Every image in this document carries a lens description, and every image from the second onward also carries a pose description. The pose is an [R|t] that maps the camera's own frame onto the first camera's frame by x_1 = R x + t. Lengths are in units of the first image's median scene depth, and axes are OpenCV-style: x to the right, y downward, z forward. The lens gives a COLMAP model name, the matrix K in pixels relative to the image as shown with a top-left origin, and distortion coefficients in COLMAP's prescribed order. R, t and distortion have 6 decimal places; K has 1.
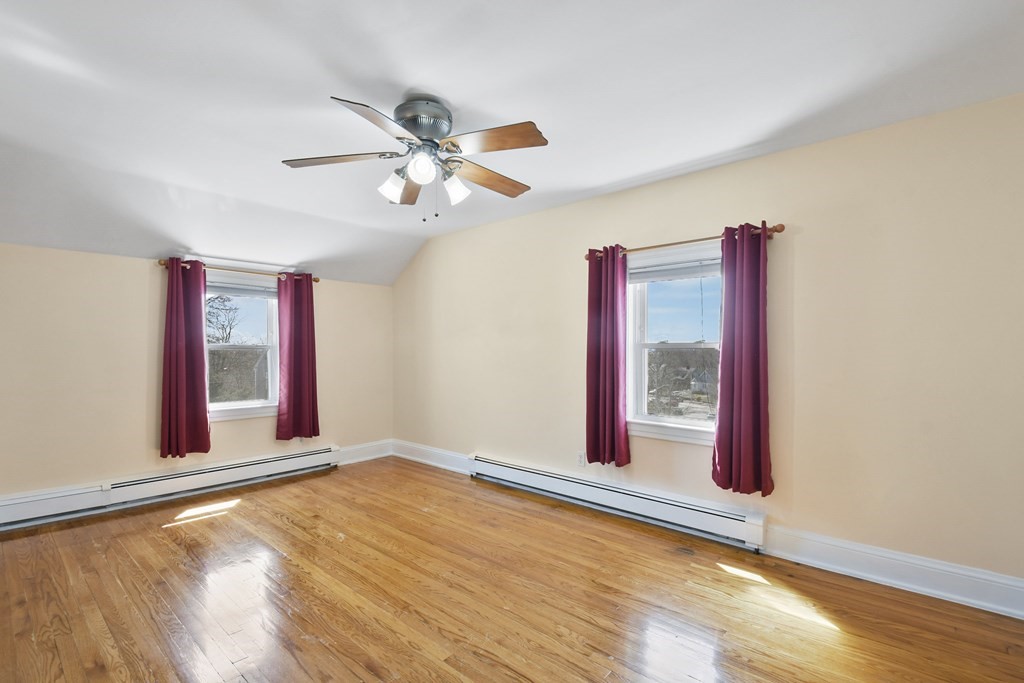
lens RADIAL K [[497.9, 0, 491.5], [0, 497.9, 349.6], [0, 0, 1]] dist [0.024024, -0.009213]
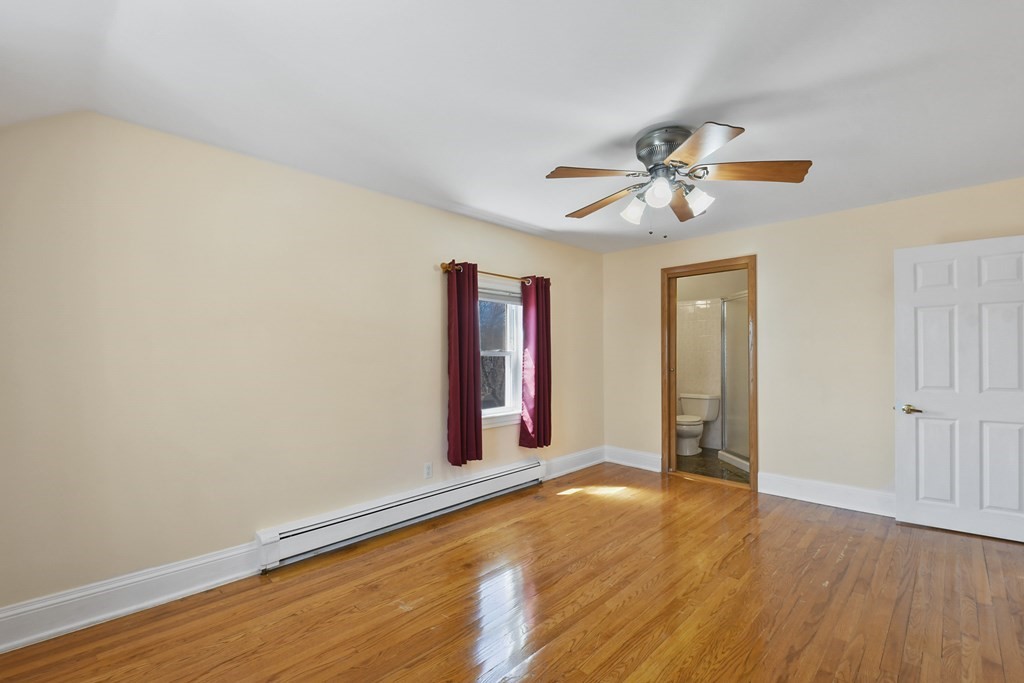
lens RADIAL K [[449.5, 0, 512.6], [0, 449.5, 349.1], [0, 0, 1]] dist [-0.002900, -0.002634]
pose [[0.009224, 0.004100, 0.999949, -0.771208], [0.012814, 0.999909, -0.004218, -0.013236], [-0.999875, 0.012852, 0.009171, 0.917460]]
